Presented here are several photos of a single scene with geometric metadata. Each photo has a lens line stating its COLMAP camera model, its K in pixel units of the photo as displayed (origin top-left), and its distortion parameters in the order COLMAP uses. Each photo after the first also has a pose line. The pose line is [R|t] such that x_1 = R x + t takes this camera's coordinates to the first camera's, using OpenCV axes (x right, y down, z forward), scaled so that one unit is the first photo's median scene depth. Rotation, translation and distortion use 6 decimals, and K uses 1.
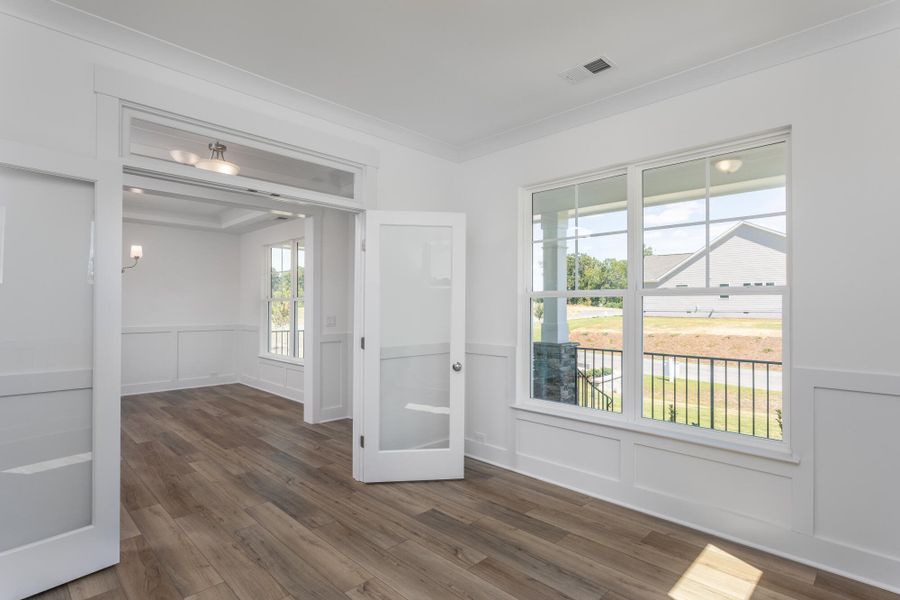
lens RADIAL K [[447.3, 0, 451.3], [0, 447.3, 301.6], [0, 0, 1]] dist [-0.005945, 0.000421]
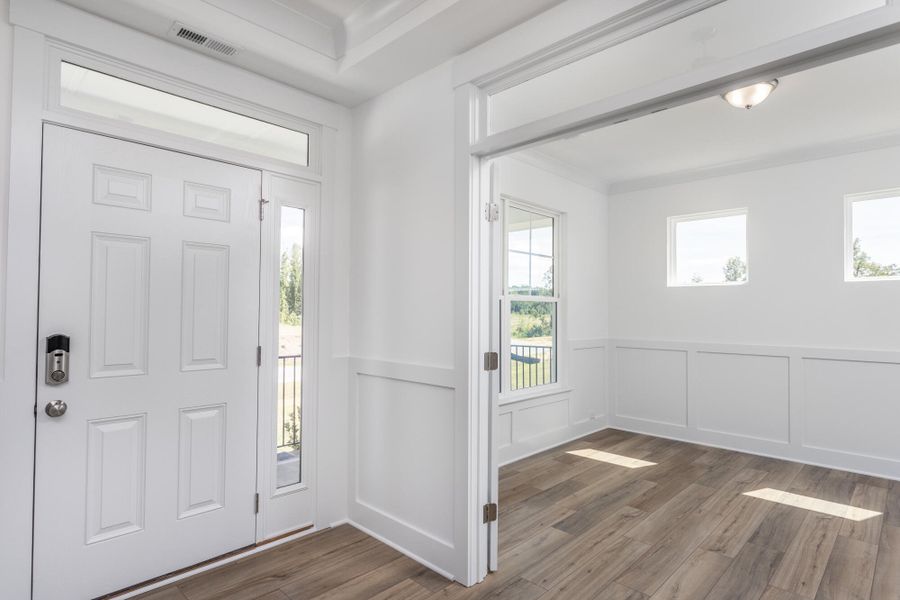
lens RADIAL K [[482.9, 0, 448.2], [0, 482.9, 302.8], [0, 0, 1]] dist [0.011067, -0.000156]
pose [[-0.003911, 0.015553, 0.999871, -1.168040], [-0.015167, 0.999763, -0.015611, 0.024896], [-0.999877, -0.015226, -0.003674, 1.369836]]
